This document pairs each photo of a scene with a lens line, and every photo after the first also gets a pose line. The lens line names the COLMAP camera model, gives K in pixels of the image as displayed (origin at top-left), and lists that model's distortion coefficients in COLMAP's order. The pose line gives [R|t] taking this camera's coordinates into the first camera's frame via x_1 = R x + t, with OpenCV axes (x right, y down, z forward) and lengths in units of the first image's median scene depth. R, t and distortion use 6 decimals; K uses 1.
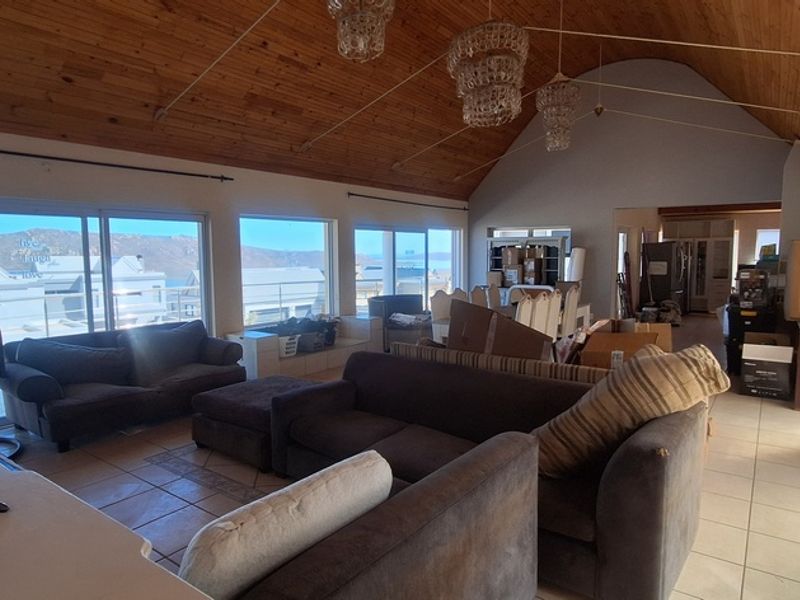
lens RADIAL K [[515.2, 0, 400.0], [0, 515.2, 300.0], [0, 0, 1]] dist [-0.005925, 0.000352]
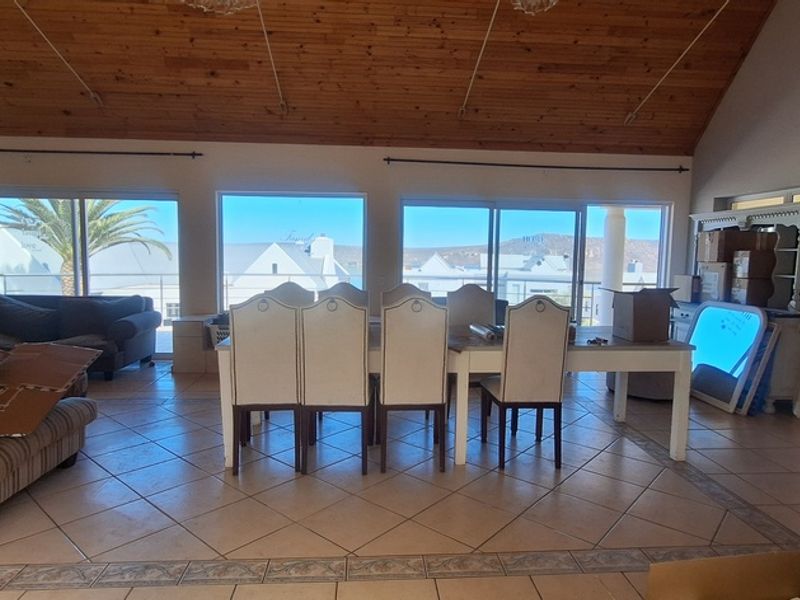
lens RADIAL K [[515.2, 0, 400.0], [0, 515.2, 300.0], [0, 0, 1]] dist [-0.005925, 0.000352]
pose [[0.643892, 0.087213, -0.760129, 0.505522], [-0.092731, 0.995054, 0.035616, -0.024790], [0.759476, 0.047555, 0.648795, 0.507696]]
